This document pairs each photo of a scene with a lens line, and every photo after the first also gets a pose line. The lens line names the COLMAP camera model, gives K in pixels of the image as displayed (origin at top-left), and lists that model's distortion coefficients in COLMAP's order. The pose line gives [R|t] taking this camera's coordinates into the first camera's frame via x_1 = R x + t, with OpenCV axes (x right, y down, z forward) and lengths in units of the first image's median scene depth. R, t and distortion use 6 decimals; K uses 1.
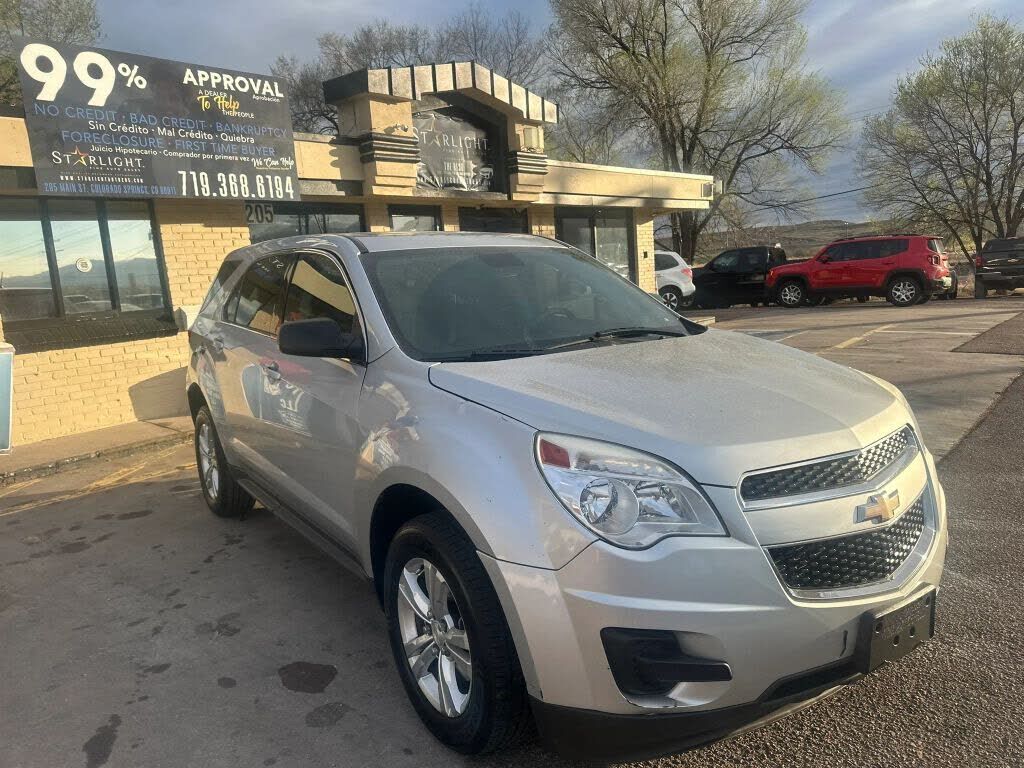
lens RADIAL K [[730.0, 0, 513.7], [0, 730.0, 397.1], [0, 0, 1]] dist [-0.009545, -0.007557]
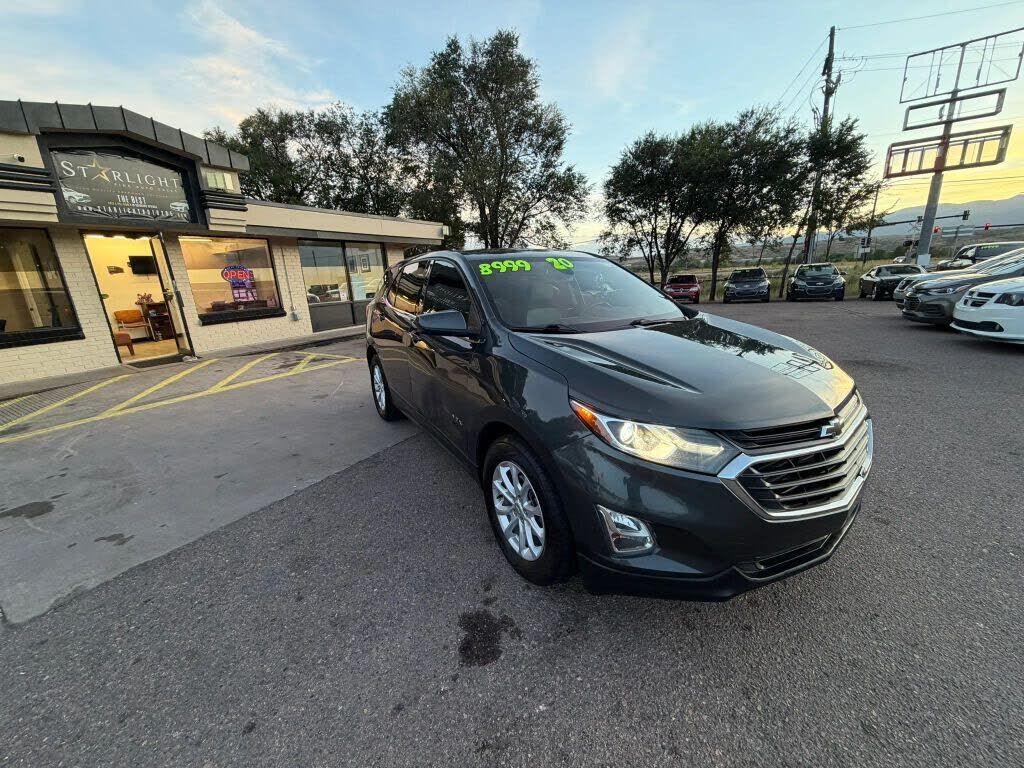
lens RADIAL K [[408.5, 0, 511.5], [0, 408.5, 384.4], [0, 0, 1]] dist [-0.000292, 0.000264]
pose [[0.986618, -0.021268, 0.161655, 0.571564], [0.007820, 0.996488, 0.083371, -0.084650], [-0.162861, -0.080991, 0.983319, 0.279839]]
